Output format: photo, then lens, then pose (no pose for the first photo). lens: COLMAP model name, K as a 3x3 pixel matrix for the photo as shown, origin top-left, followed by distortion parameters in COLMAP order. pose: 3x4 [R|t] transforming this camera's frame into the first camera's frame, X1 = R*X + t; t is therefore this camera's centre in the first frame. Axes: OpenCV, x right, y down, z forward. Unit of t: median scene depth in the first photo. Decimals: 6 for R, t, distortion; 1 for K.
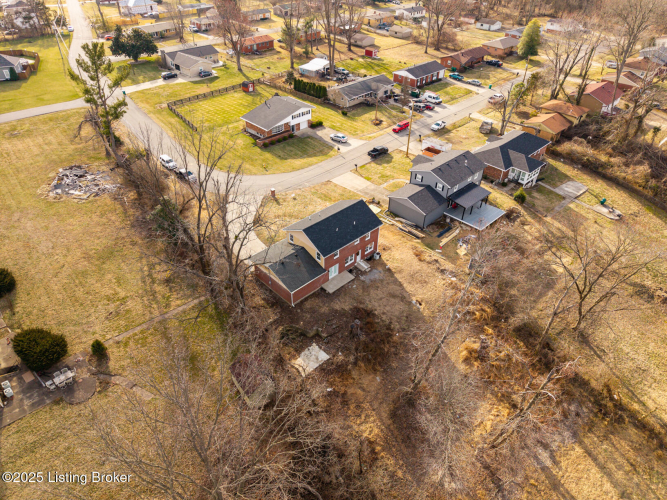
lens RADIAL K [[449.8, 0, 335.4], [0, 449.8, 250.5], [0, 0, 1]] dist [0.021156, -0.019668]
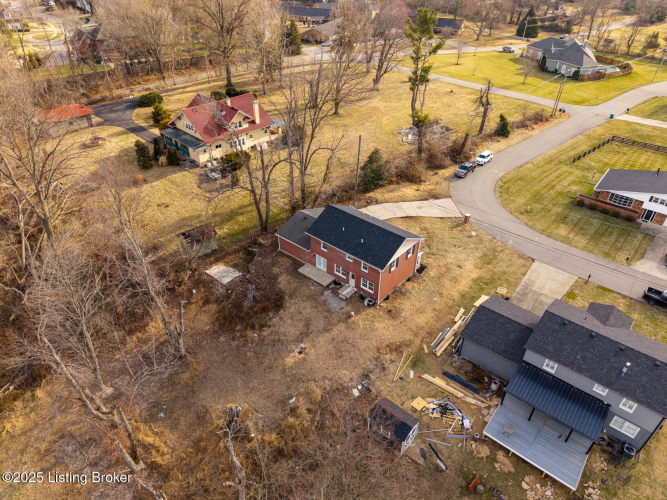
lens RADIAL K [[449.8, 0, 334.1], [0, 449.8, 249.2], [0, 0, 1]] dist [0.021156, -0.019668]
pose [[0.098904, 0.559224, -0.823096, 0.564781], [-0.620245, 0.681462, 0.388466, -0.264165], [0.778148, 0.472100, 0.414255, 0.482521]]
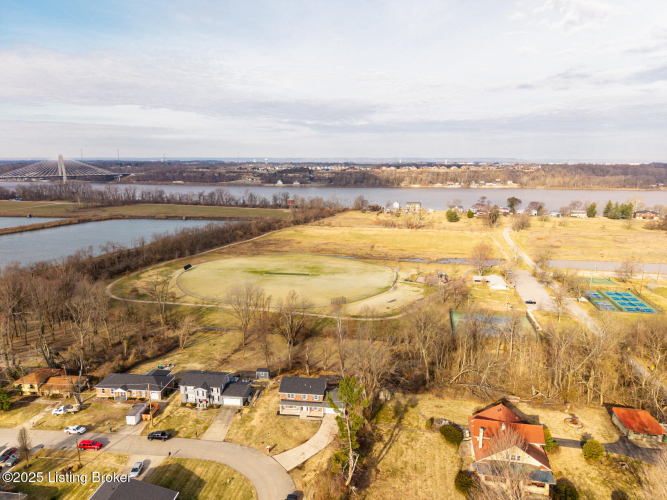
lens RADIAL K [[449.8, 0, 329.5], [0, 449.8, 250.0], [0, 0, 1]] dist [0.021156, -0.019668]
pose [[-0.625166, -0.174361, 0.760766, -1.103389], [0.468263, 0.696021, 0.544321, -1.117768], [-0.624418, 0.696529, -0.353482, 0.951328]]
